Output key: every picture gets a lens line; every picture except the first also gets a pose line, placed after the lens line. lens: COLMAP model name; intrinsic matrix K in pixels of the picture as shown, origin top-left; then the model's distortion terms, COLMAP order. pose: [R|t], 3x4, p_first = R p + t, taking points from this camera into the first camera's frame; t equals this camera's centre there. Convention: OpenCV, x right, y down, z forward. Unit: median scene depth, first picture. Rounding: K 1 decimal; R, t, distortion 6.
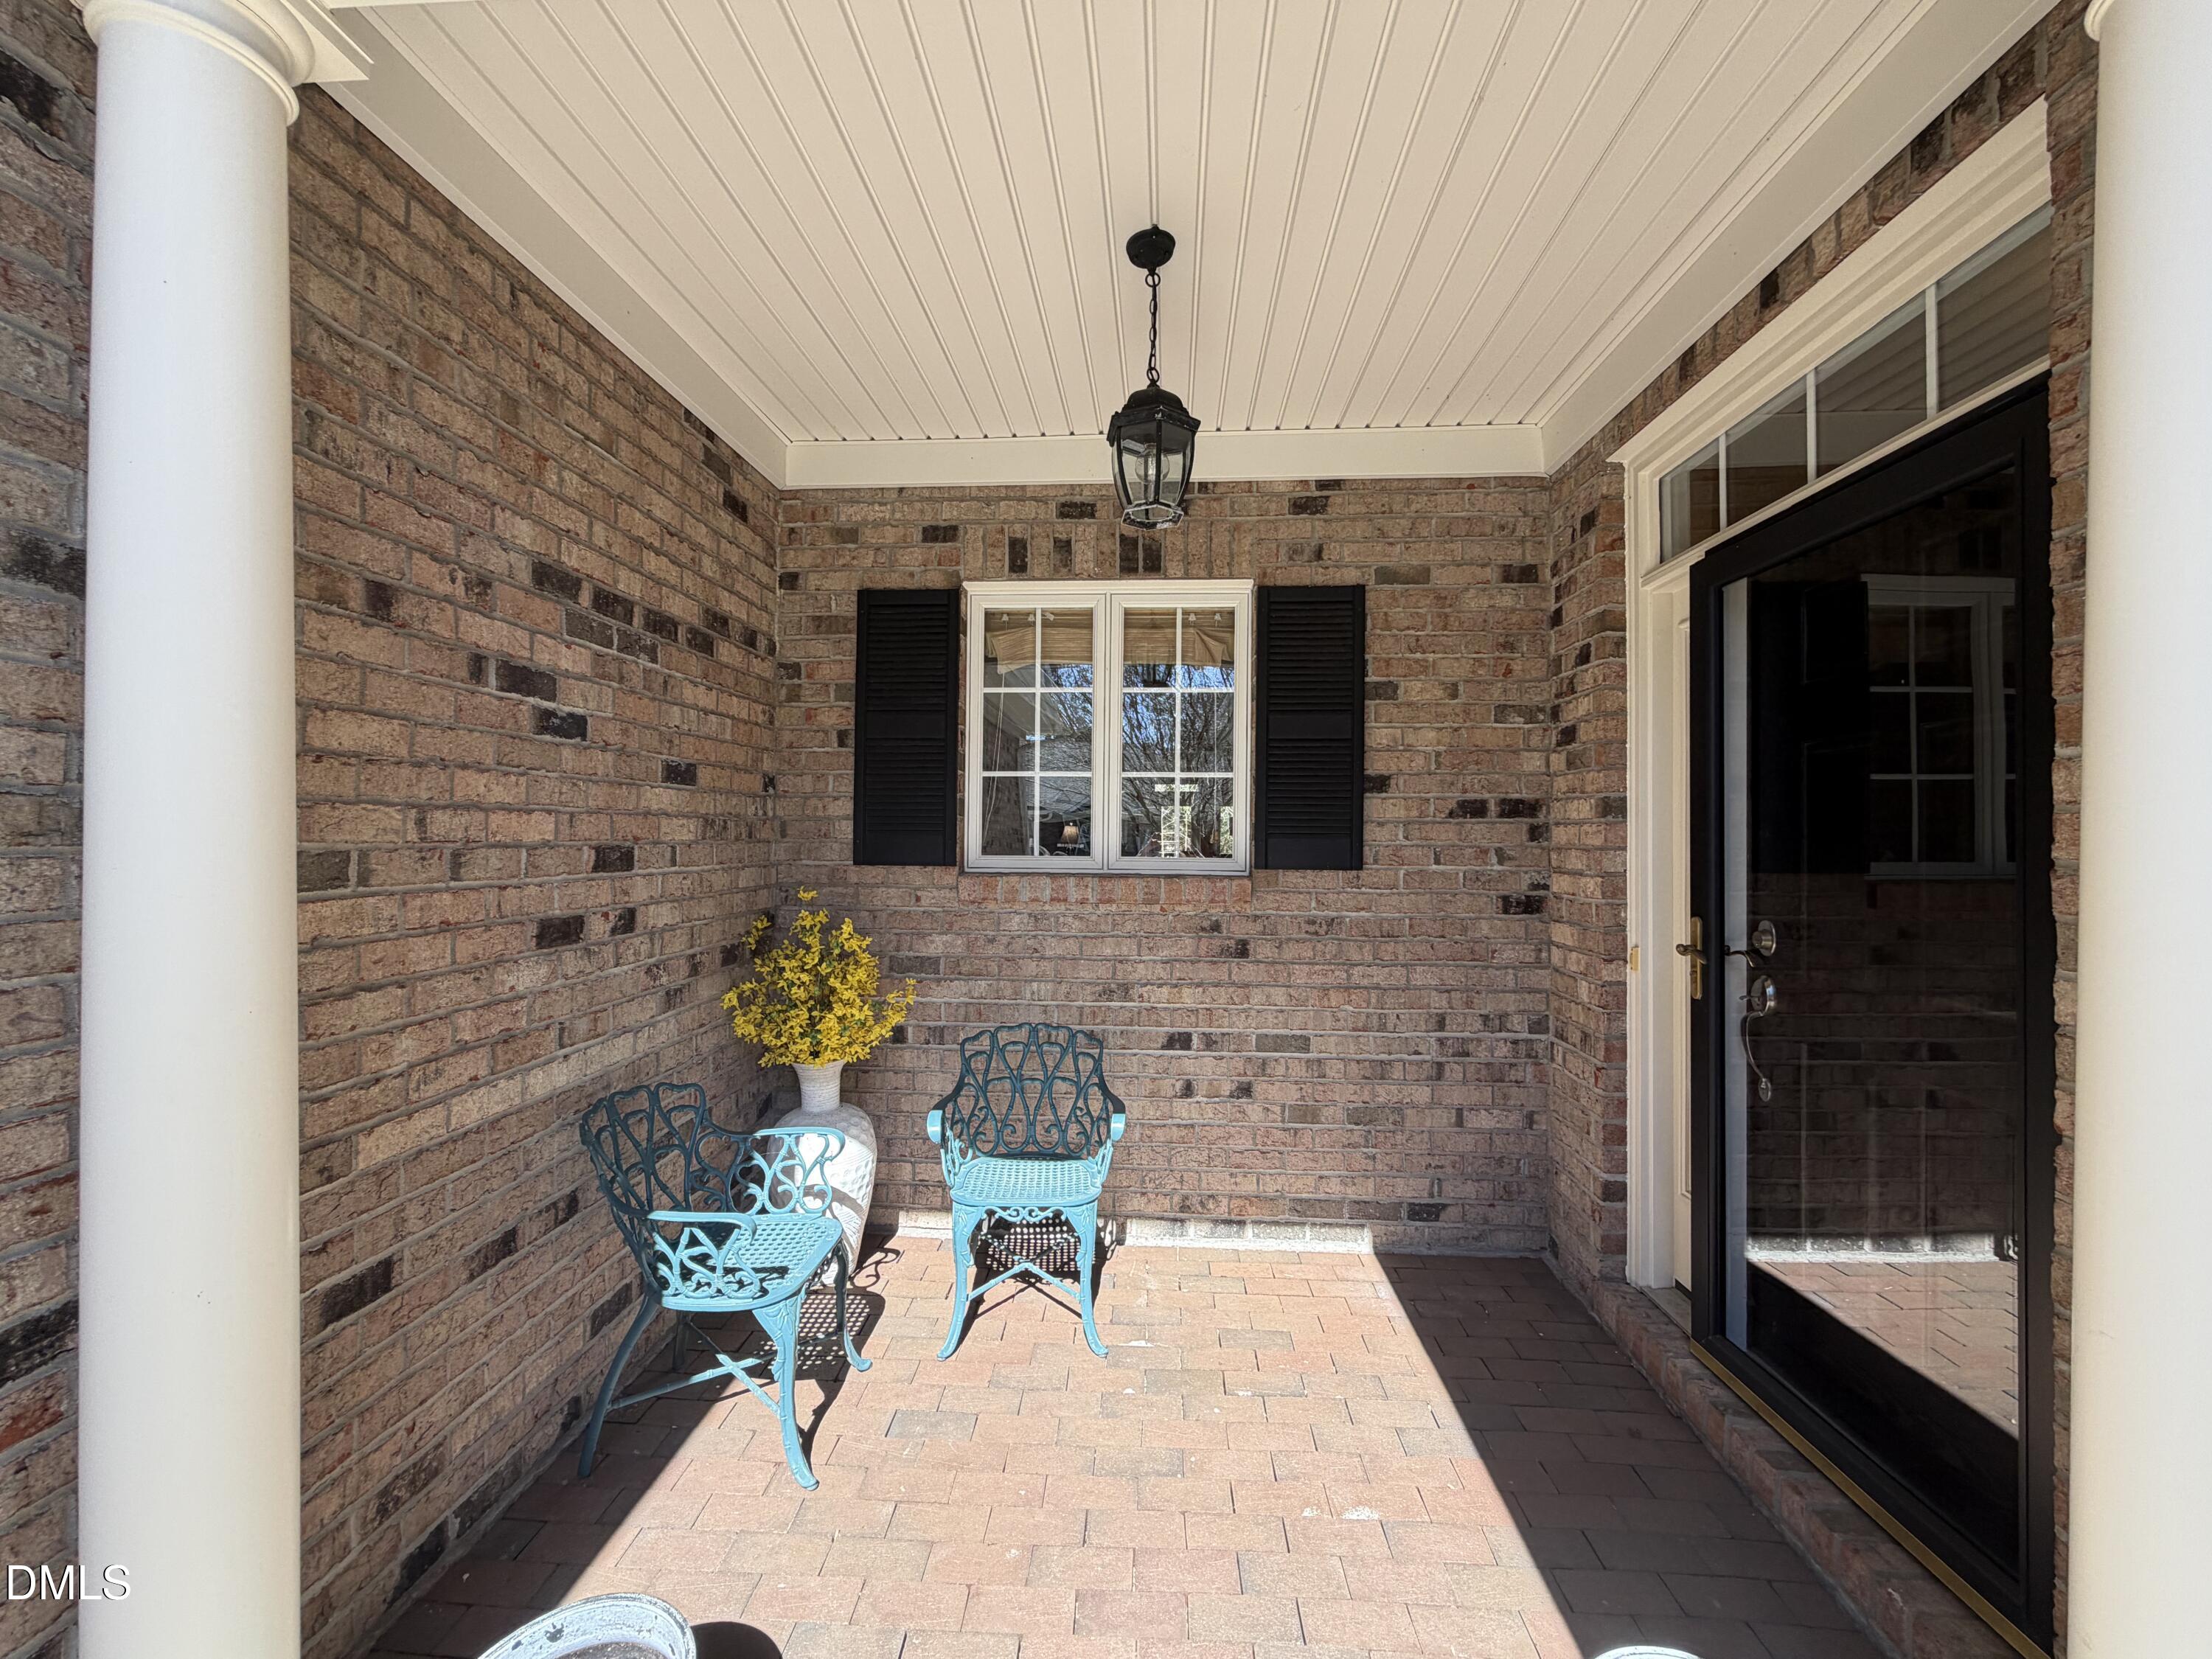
lens RADIAL K [[884.5, 0, 1100.6], [0, 884.5, 829.5], [0, 0, 1]] dist [-0.000384, -0.000058]
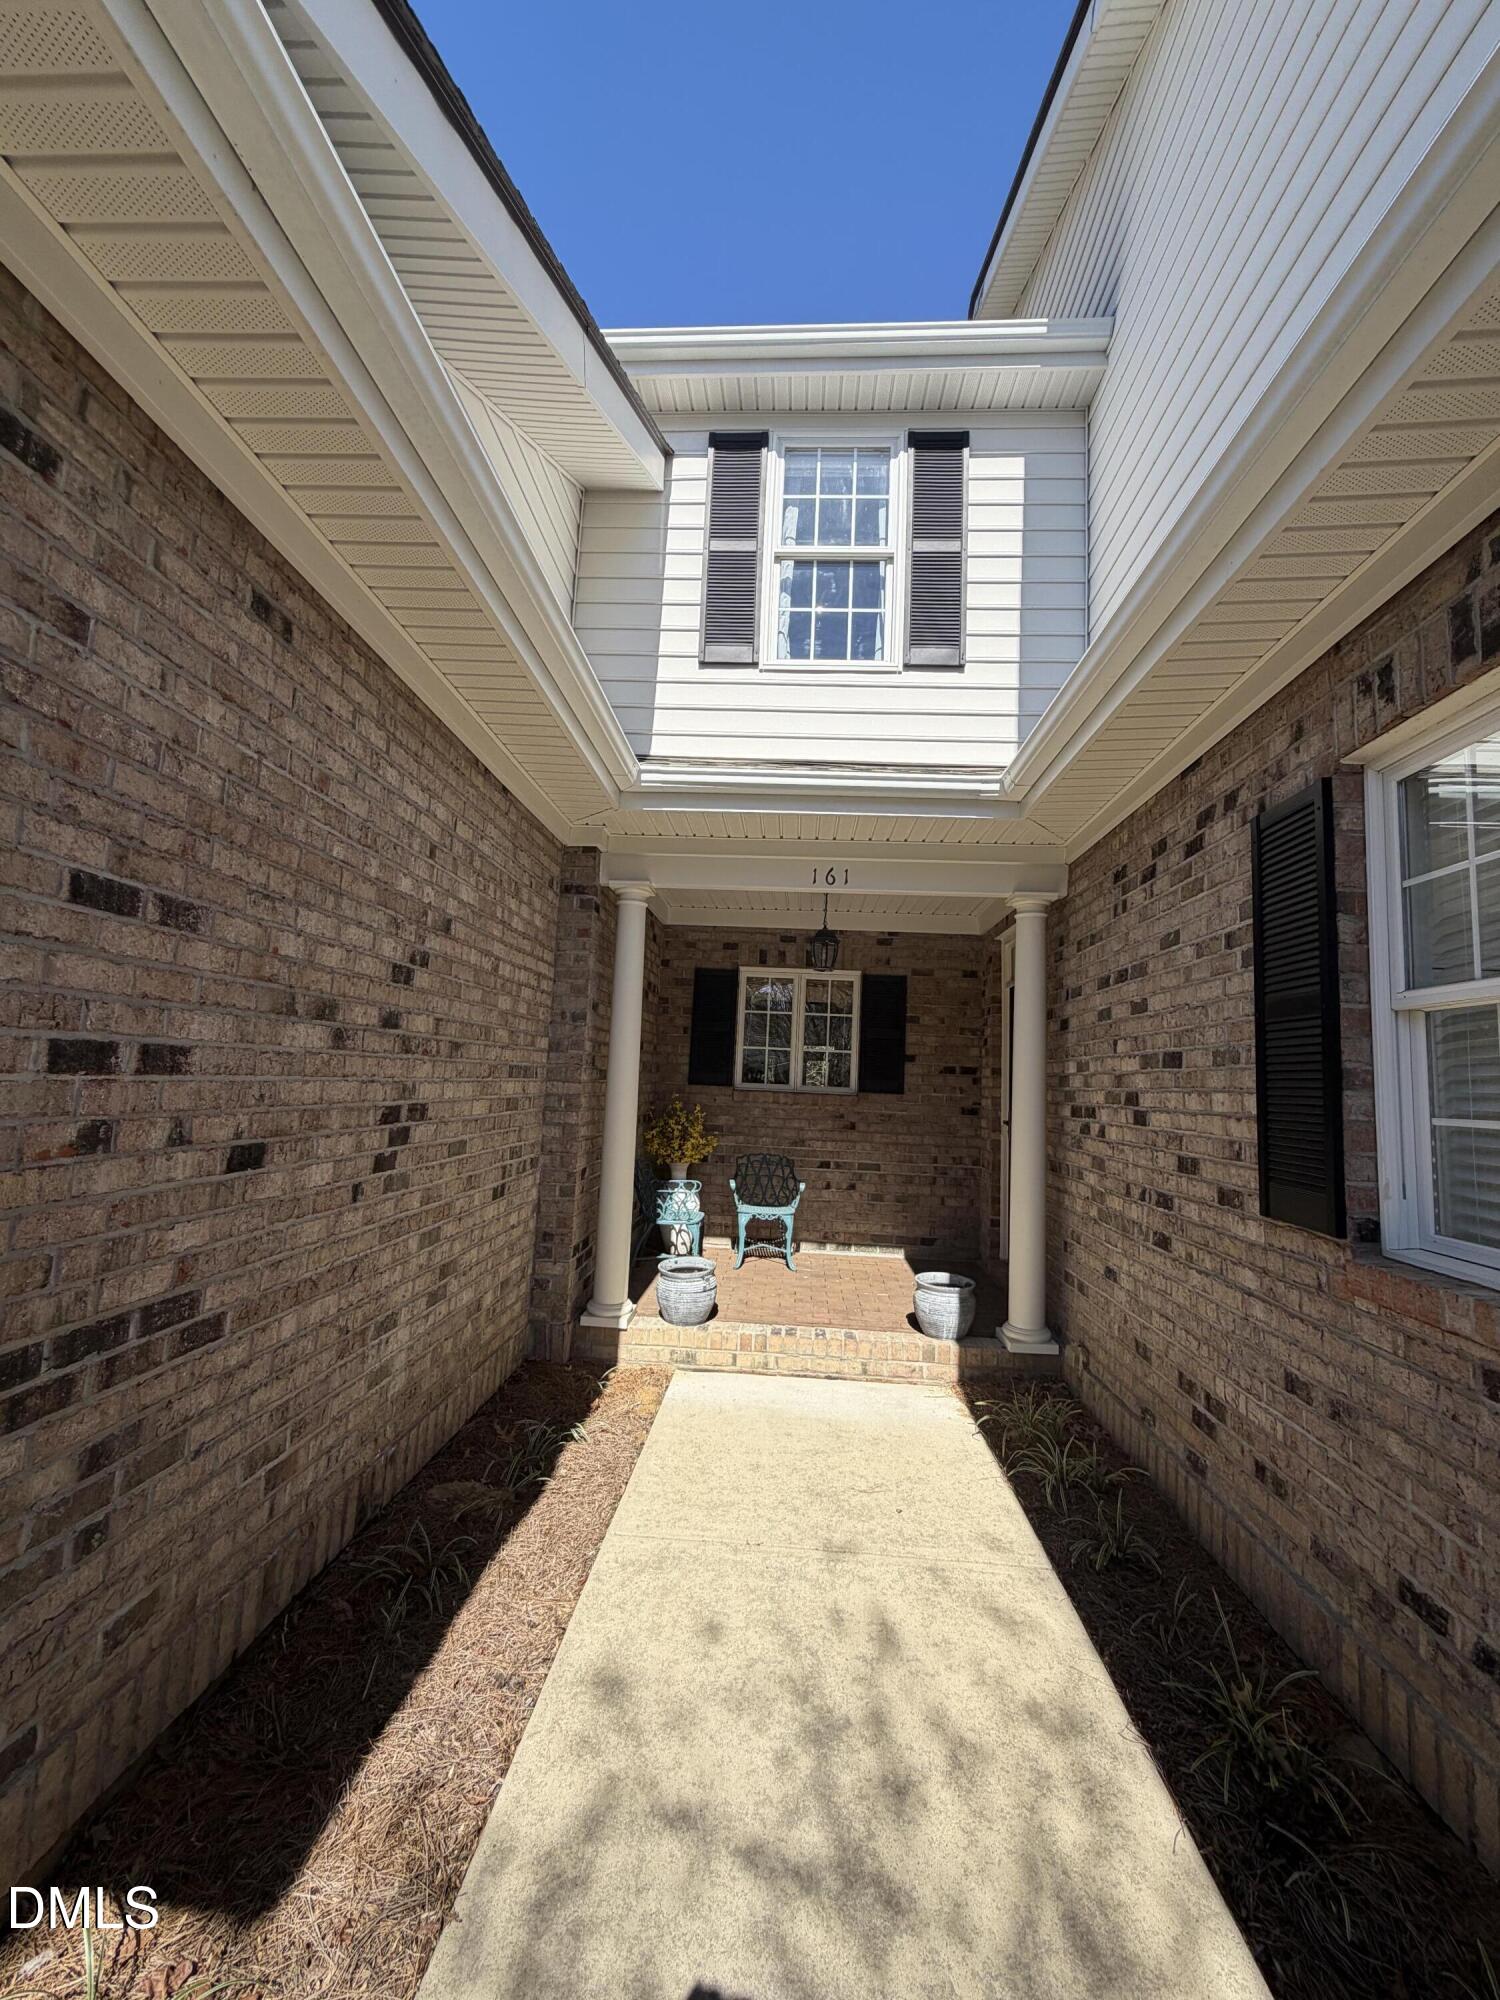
lens RADIAL K [[799.8, 0, 746.2], [0, 799.8, 996.1], [0, 0, 1]] dist [-0.000384, -0.000058]
pose [[0.999295, 0.037506, 0.001582, -0.141236], [-0.037157, 0.994232, -0.100611, 0.015062], [-0.005346, 0.100482, 0.994925, -1.165633]]
